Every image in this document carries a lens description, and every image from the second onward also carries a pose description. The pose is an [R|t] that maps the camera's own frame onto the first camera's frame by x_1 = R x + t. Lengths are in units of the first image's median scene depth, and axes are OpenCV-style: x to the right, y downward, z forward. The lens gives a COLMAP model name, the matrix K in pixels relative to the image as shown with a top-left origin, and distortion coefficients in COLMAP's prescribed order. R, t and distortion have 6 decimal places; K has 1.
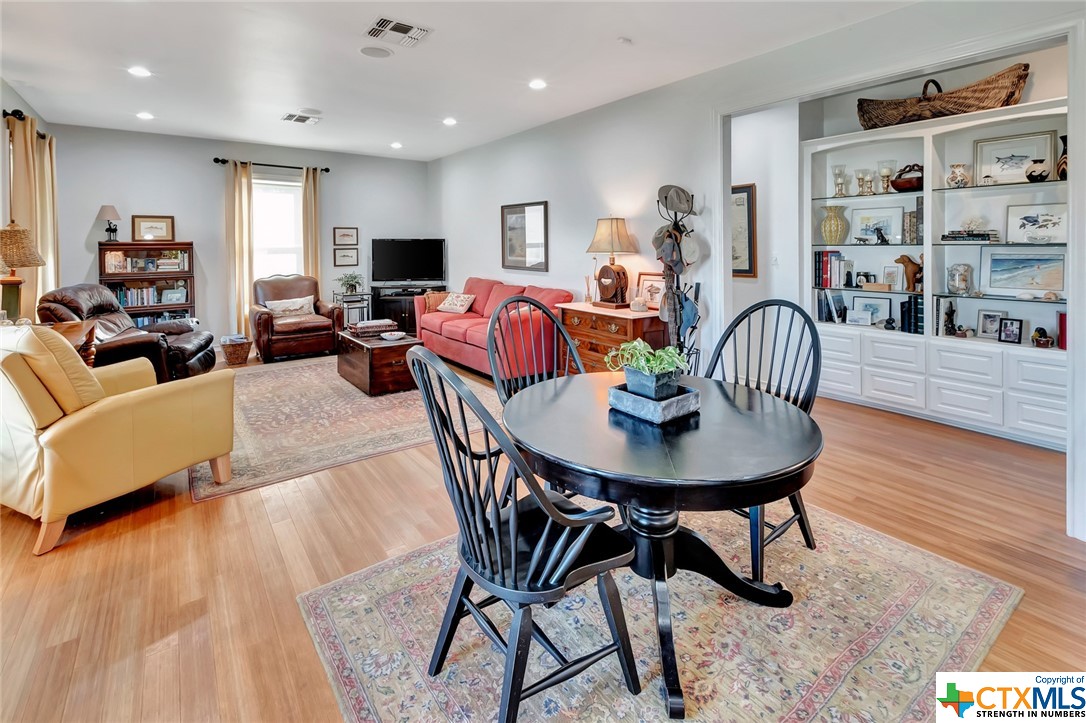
lens RADIAL K [[509.9, 0, 545.9], [0, 509.9, 254.2], [0, 0, 1]] dist [-0.000525, -0.000526]
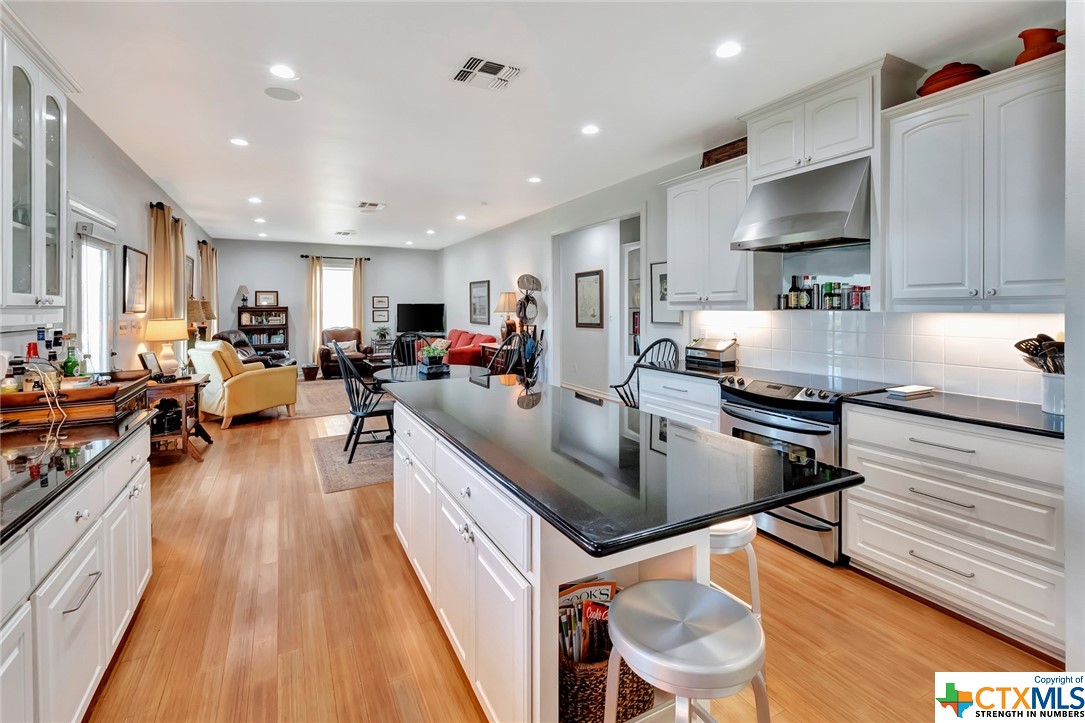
lens RADIAL K [[482.7, 0, 520.6], [0, 482.7, 304.8], [0, 0, 1]] dist [0.000434, 0.000029]
pose [[0.984581, -0.004193, -0.174877, 0.326678], [0.000879, 0.999819, -0.019021, 0.000607], [0.174925, 0.018574, 0.984406, -0.412956]]
